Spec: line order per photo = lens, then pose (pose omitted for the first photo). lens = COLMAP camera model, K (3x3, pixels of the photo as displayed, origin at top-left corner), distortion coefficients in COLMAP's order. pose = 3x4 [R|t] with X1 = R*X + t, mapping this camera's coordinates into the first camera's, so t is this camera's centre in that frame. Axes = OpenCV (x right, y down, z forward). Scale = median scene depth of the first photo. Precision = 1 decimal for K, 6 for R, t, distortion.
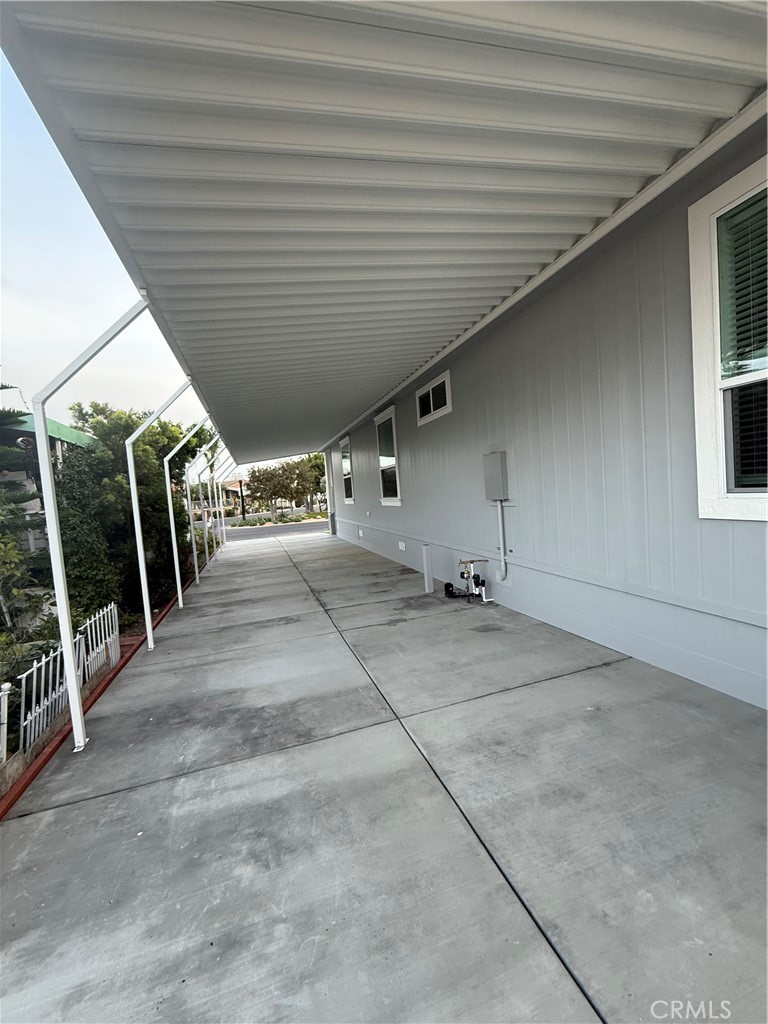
lens RADIAL K [[408.3, 0, 386.4], [0, 408.3, 515.2], [0, 0, 1]] dist [0.003290, -0.000878]
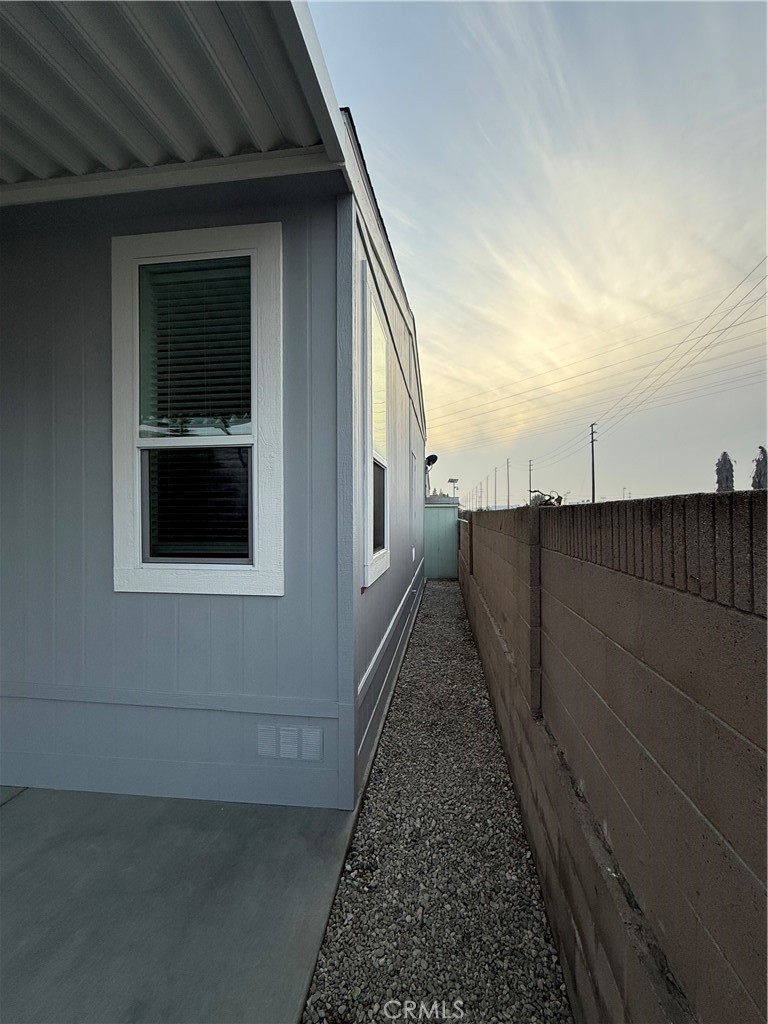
lens RADIAL K [[408.3, 0, 387.5], [0, 408.3, 510.3], [0, 0, 1]] dist [0.003290, -0.000878]
pose [[0.435591, 0.074458, 0.897060, 0.258047], [0.019736, 0.995543, -0.092216, -0.076484], [-0.899929, 0.057873, 0.432180, 0.125533]]
